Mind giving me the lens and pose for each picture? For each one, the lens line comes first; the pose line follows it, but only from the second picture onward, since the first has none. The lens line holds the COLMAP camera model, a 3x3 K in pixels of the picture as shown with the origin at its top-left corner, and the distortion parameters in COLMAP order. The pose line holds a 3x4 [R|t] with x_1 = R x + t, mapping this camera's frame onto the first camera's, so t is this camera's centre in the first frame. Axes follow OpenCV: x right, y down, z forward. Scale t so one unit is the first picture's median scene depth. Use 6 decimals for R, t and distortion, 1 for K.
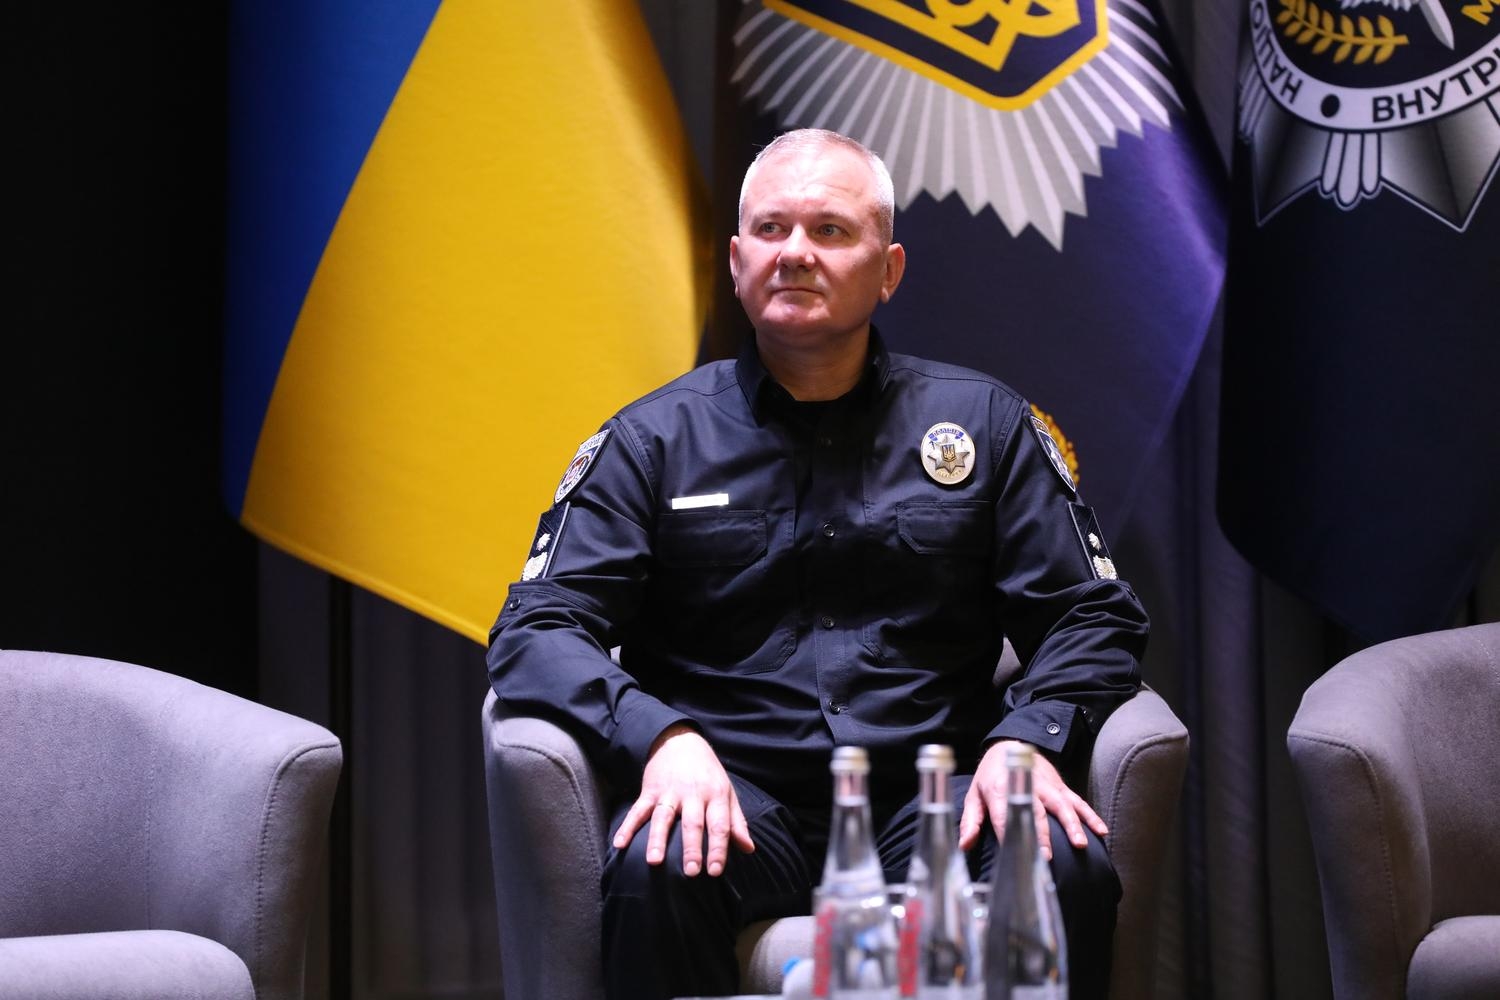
lens RADIAL K [[8376.8, 0, 741.0], [0, 8376.8, 503.1], [0, 0, 1]] dist [1.257418, 0.000000]
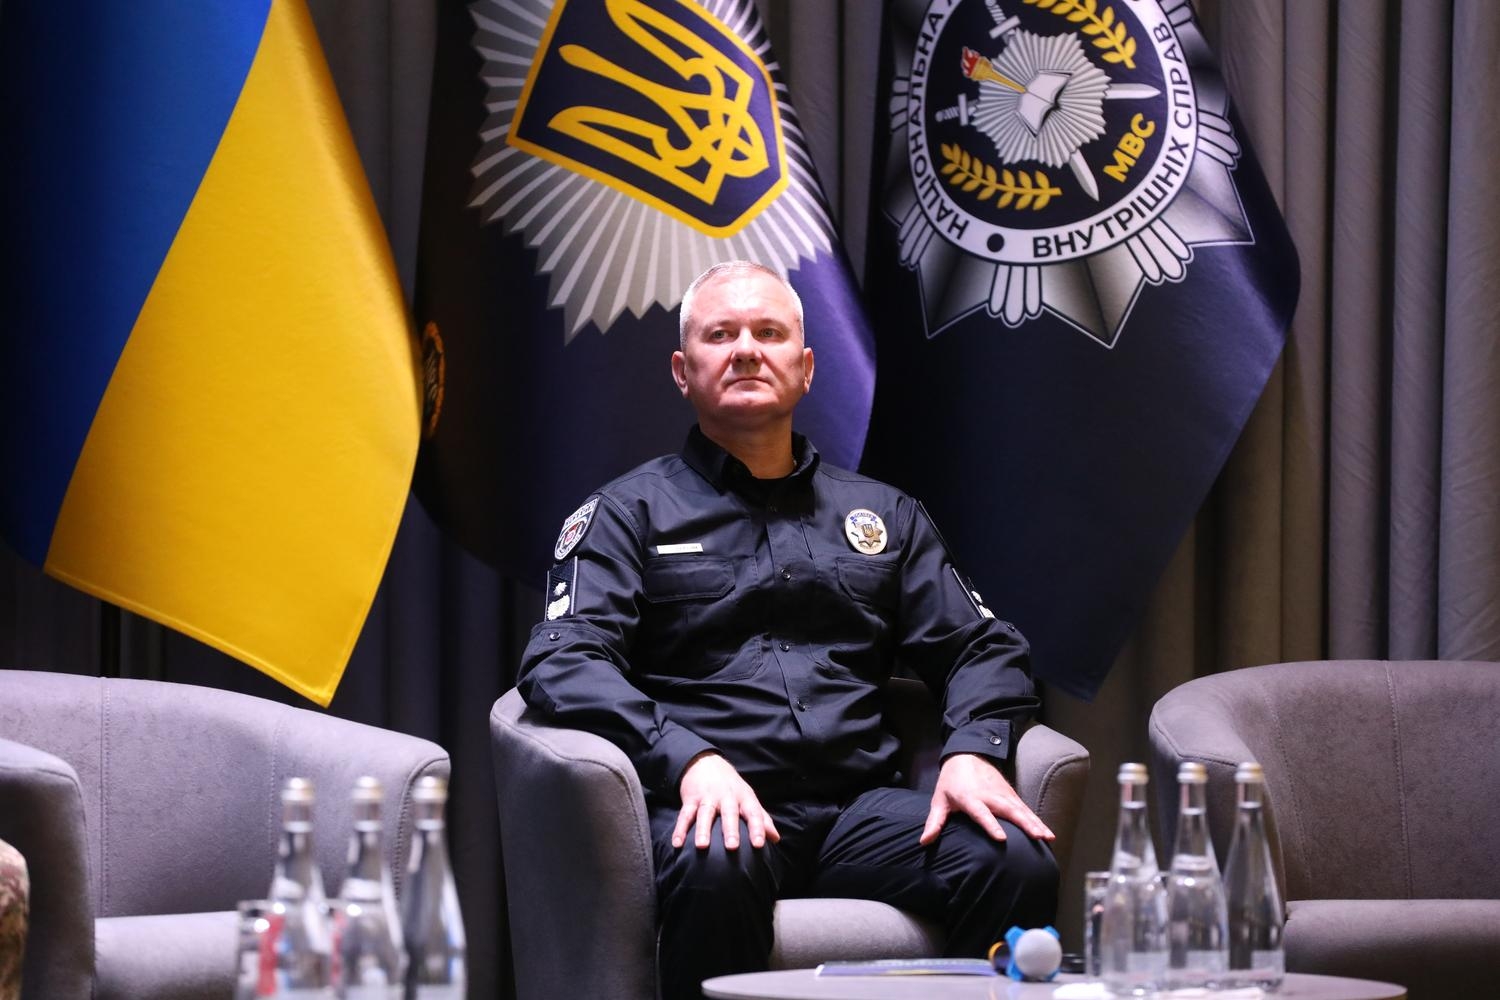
lens RADIAL K [[8376.8, 0, 829.3], [0, 8376.8, 444.0], [0, 0, 1]] dist [1.257418, 0.000000]
pose [[0.968430, 0.017259, 0.248688, -0.255718], [-0.013872, 0.999786, -0.015366, 0.001069], [-0.248899, 0.011431, 0.968462, -0.169211]]
